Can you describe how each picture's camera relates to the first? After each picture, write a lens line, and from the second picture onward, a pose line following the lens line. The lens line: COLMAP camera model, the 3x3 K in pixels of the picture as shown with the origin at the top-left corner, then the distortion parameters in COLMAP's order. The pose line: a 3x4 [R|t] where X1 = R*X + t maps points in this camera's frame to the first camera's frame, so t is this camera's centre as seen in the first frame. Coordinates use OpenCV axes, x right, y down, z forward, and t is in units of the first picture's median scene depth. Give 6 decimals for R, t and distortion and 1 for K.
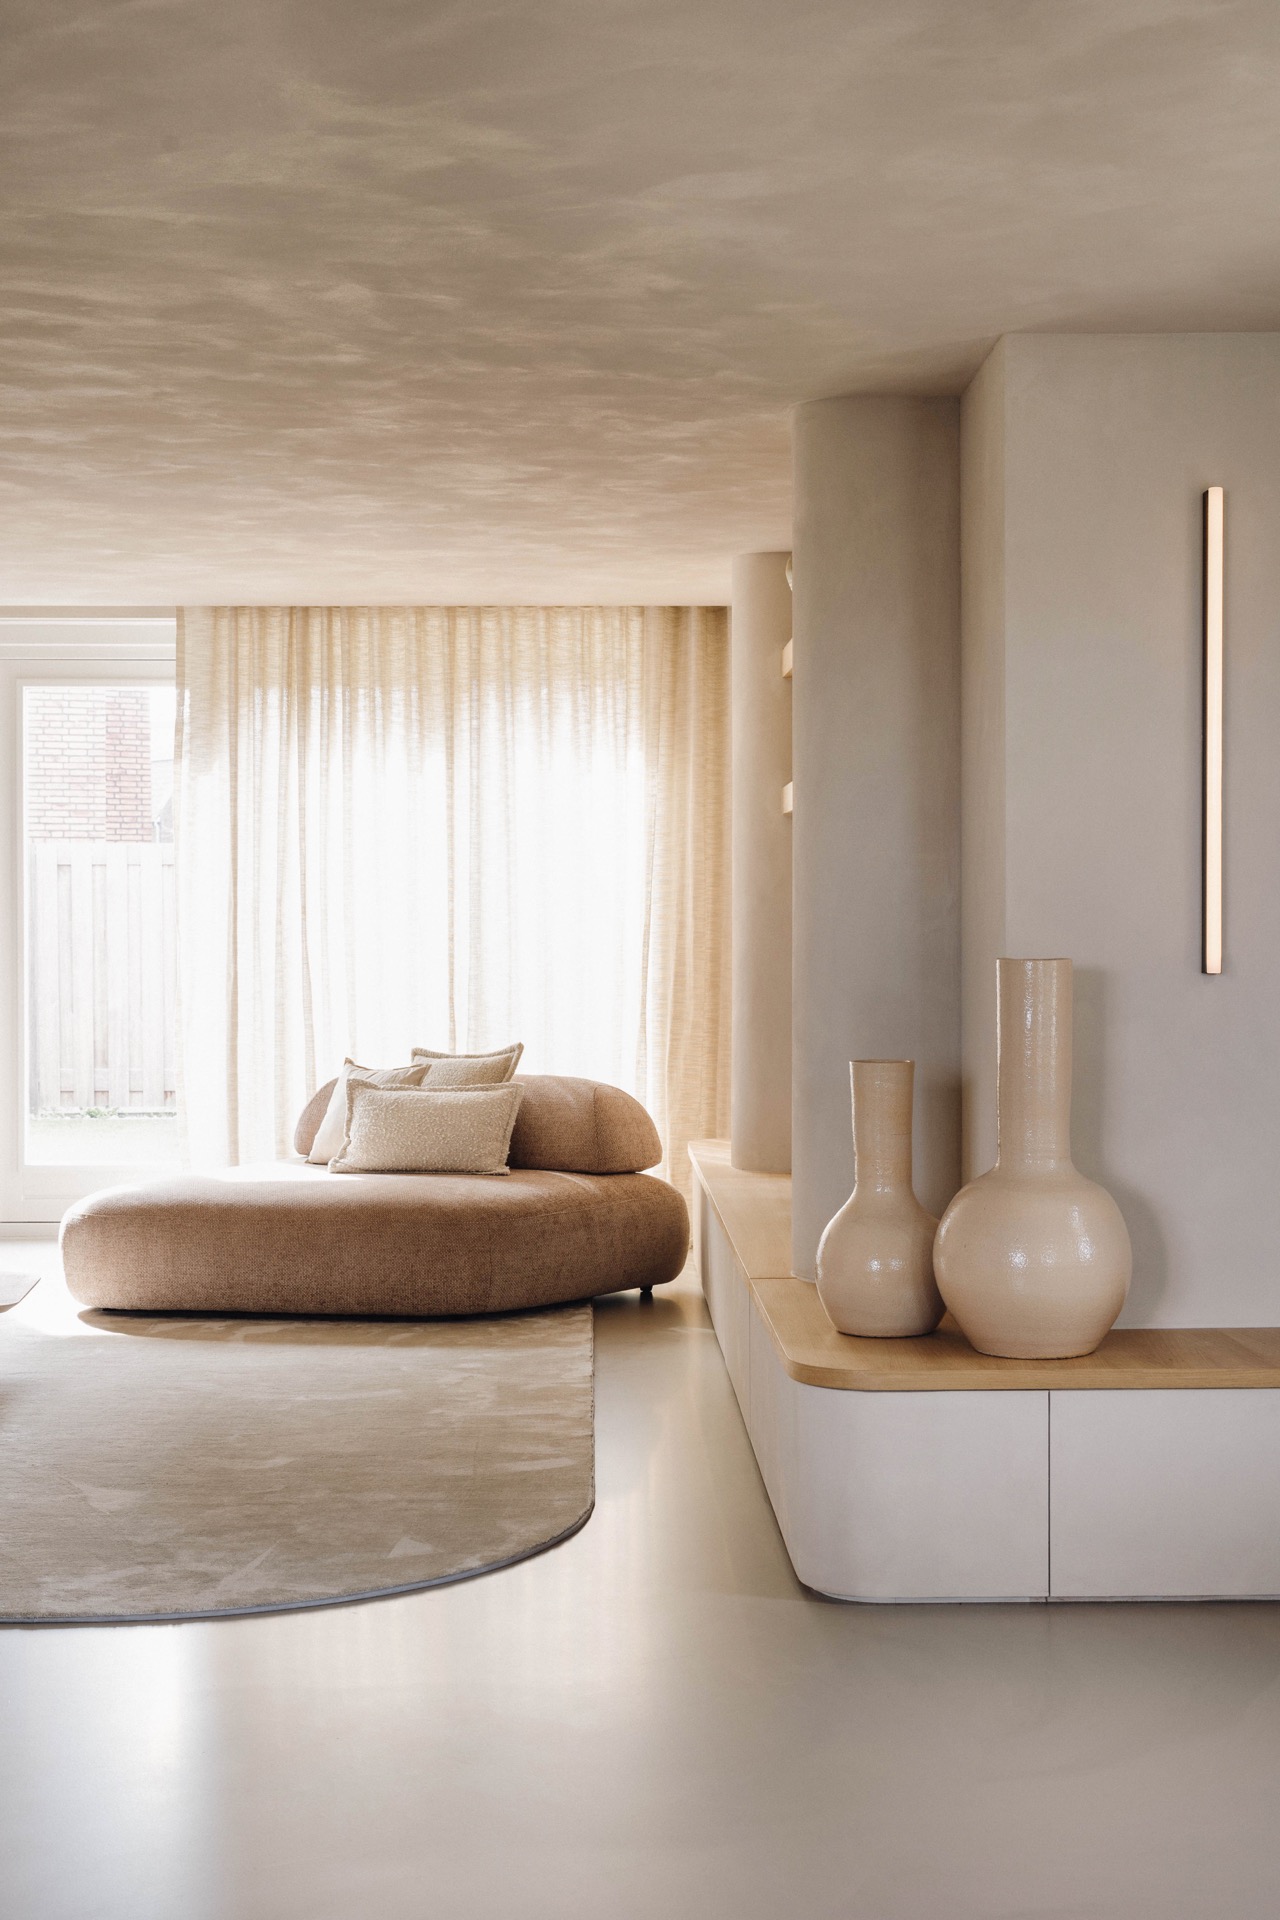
lens RADIAL K [[2812.2, 0, 642.5], [0, 2812.2, 965.7], [0, 0, 1]] dist [0.052063, 0.000000]
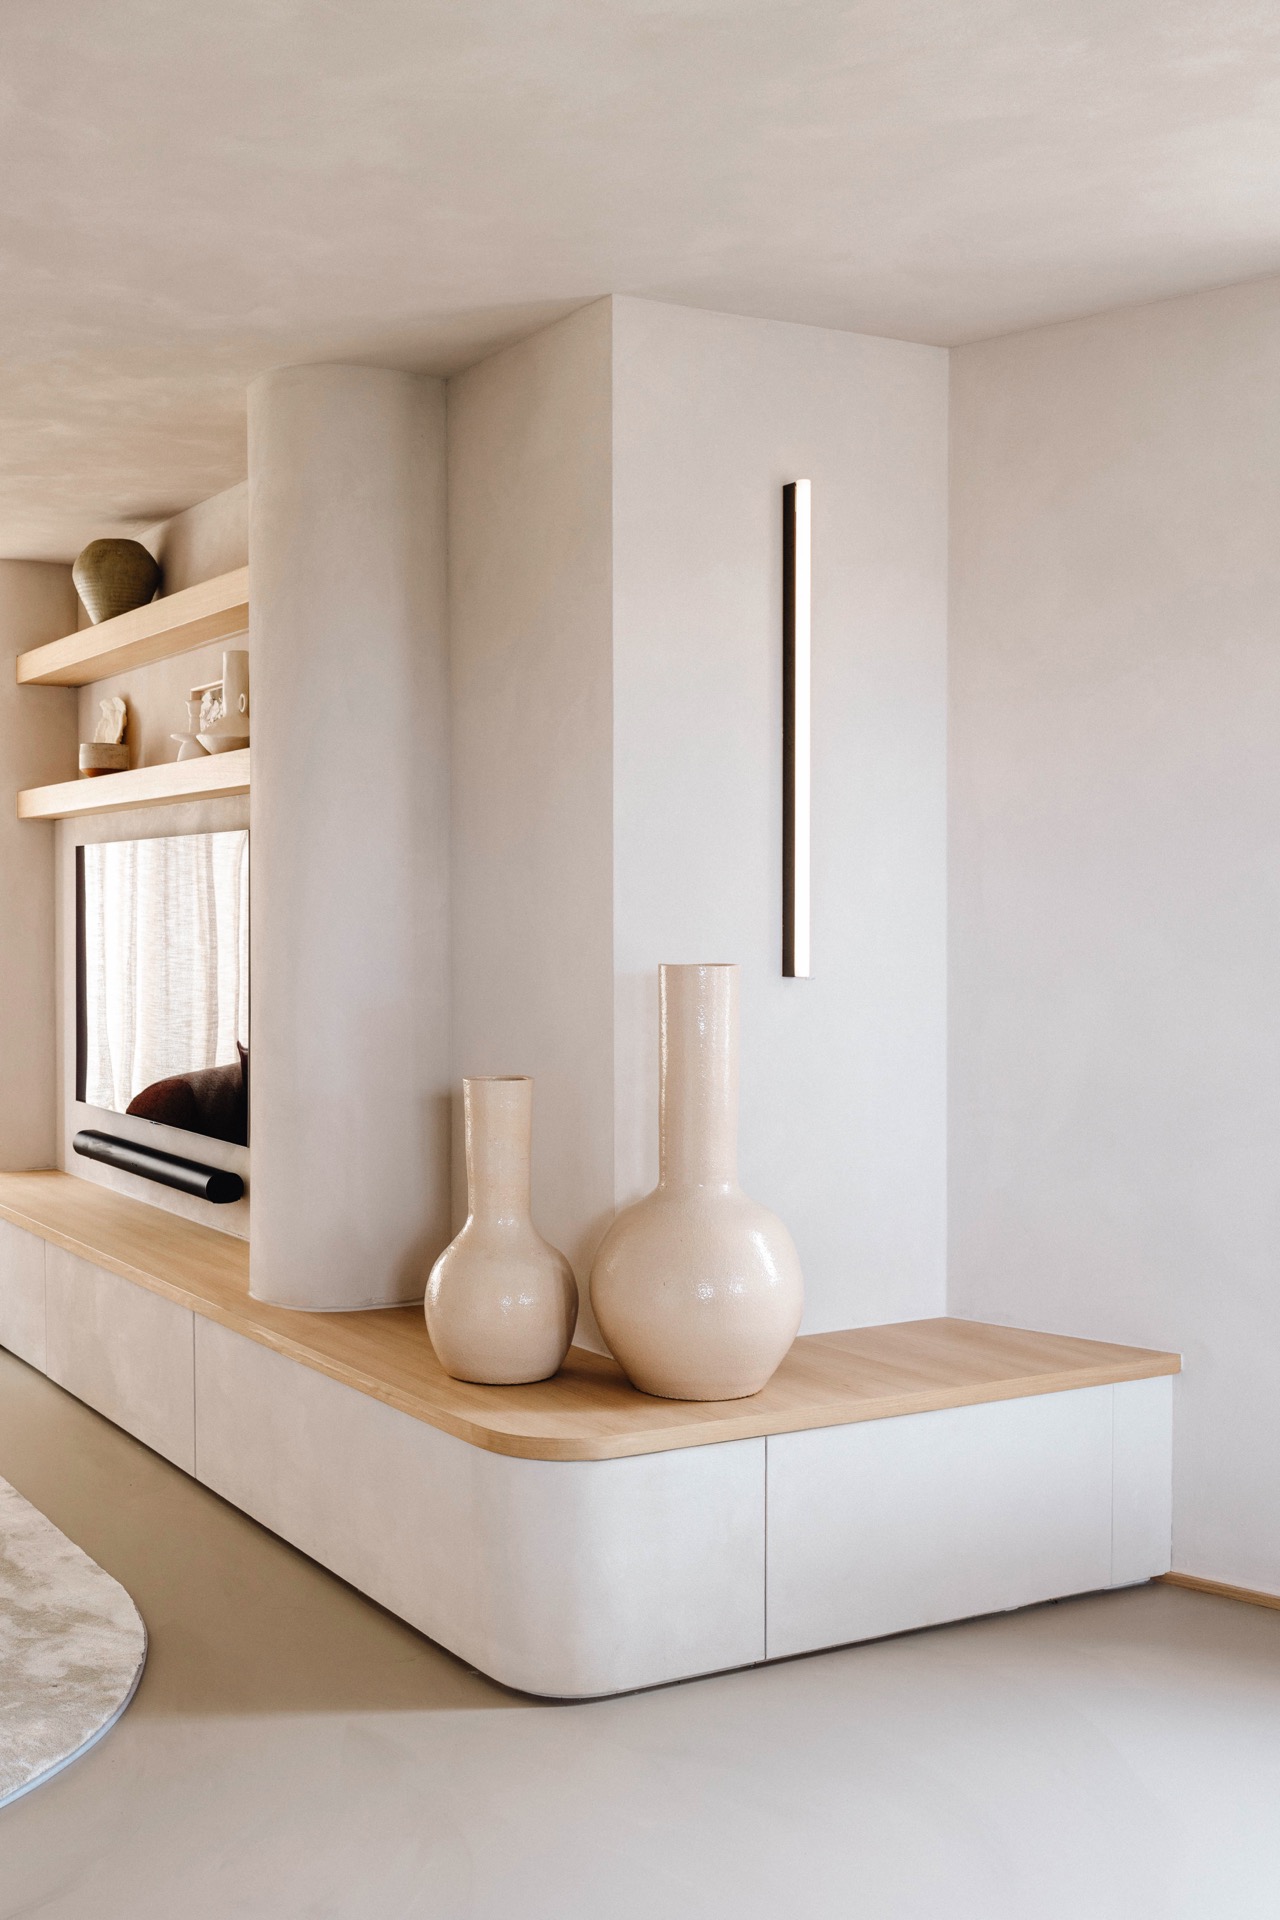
lens RADIAL K [[2217.6, 0, 637.7], [0, 2217.6, 955.4], [0, 0, 1]] dist [0.016088, 0.000000]
pose [[0.893870, -0.009809, 0.448219, -0.172330], [0.010662, 0.999943, 0.000620, -0.005135], [-0.448199, 0.004225, 0.893924, 0.300399]]
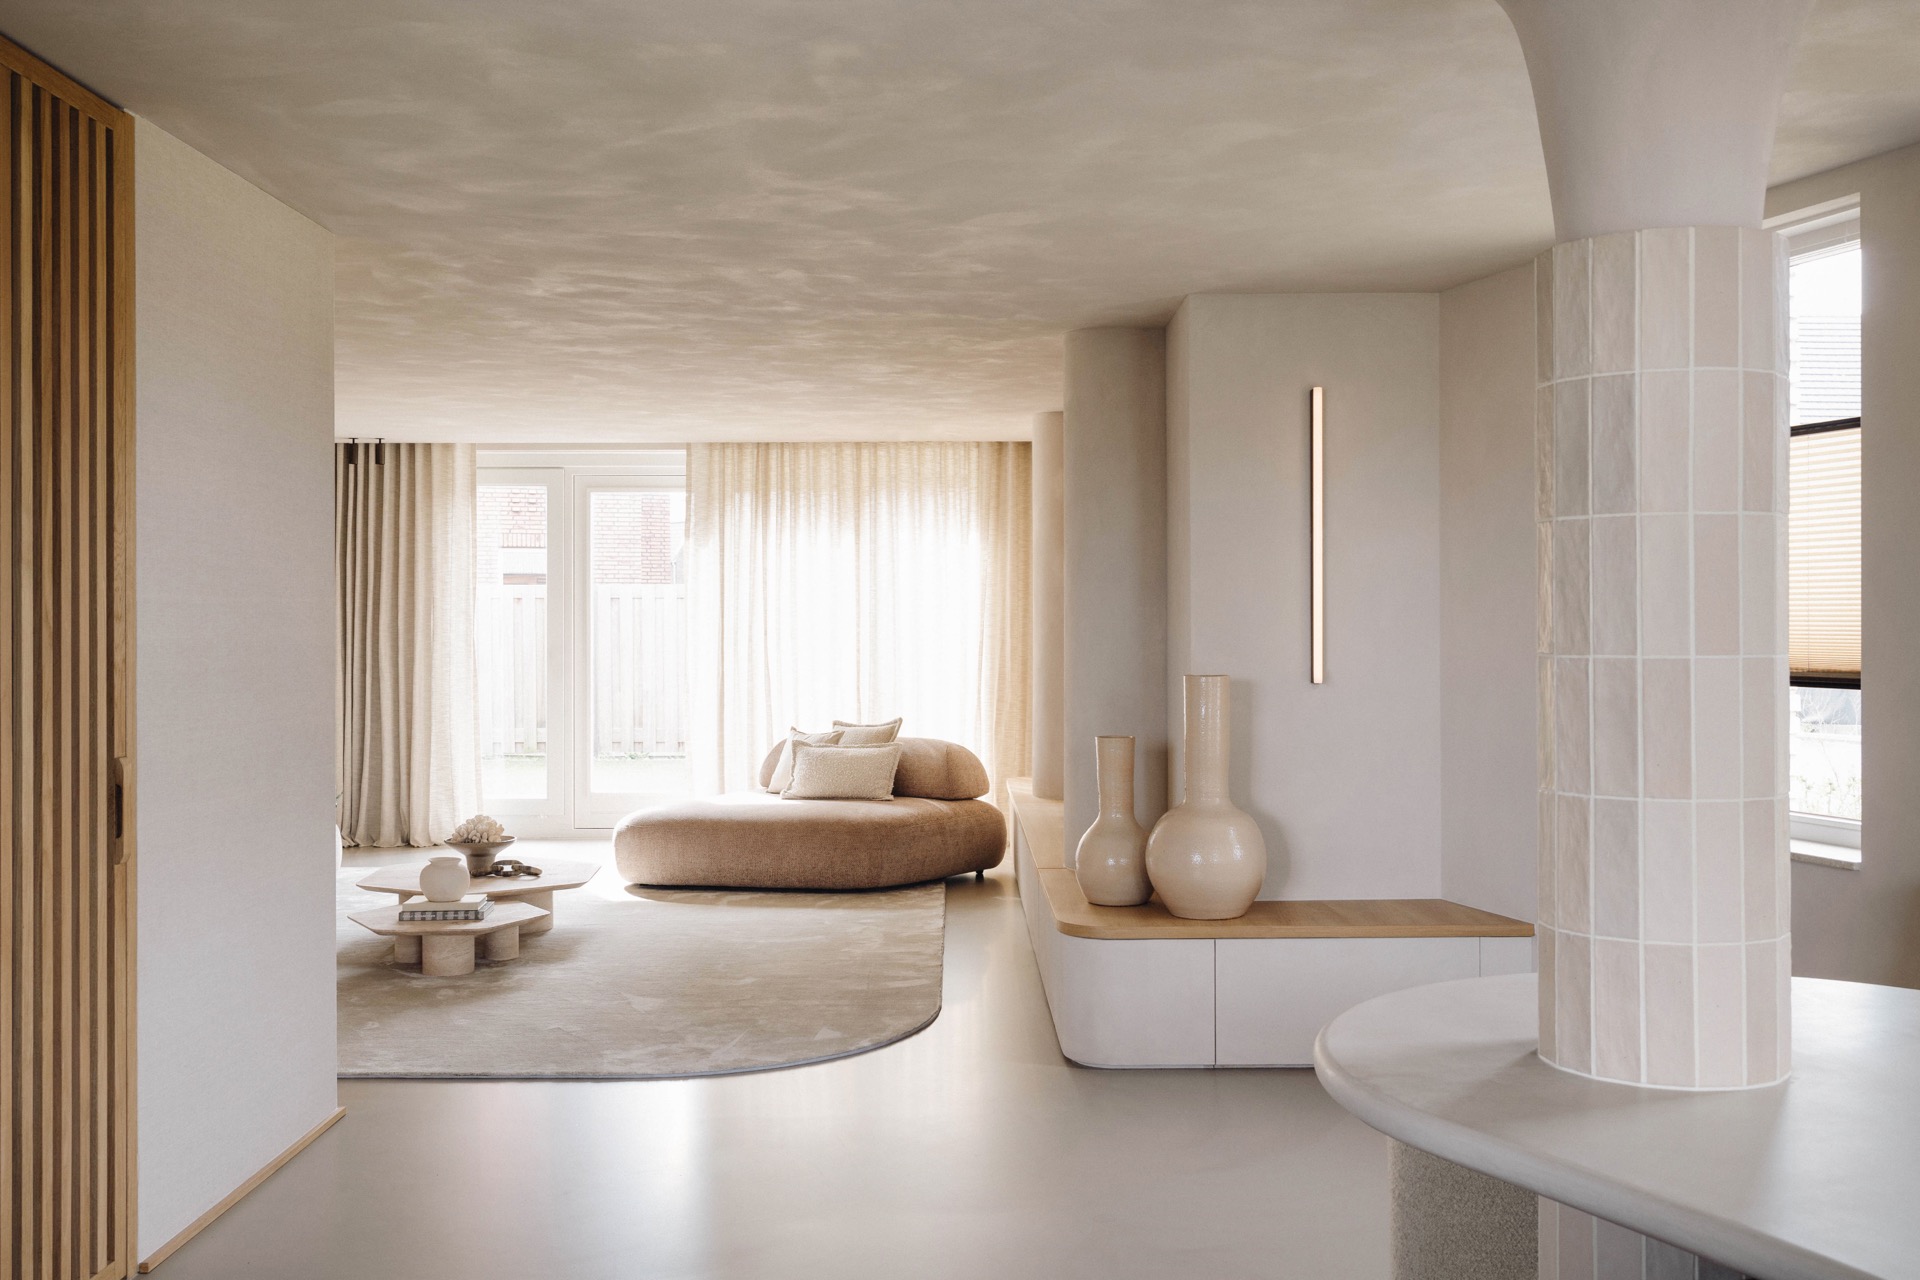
lens RADIAL K [[1818.5, 0, 958.5], [0, 1818.5, 629.6], [0, 0, 1]] dist [0.015575, 0.000000]
pose [[0.999880, -0.000865, -0.015465, 0.009211], [0.000622, 0.999877, -0.015678, -0.010589], [0.015476, 0.015667, 0.999757, -0.052992]]
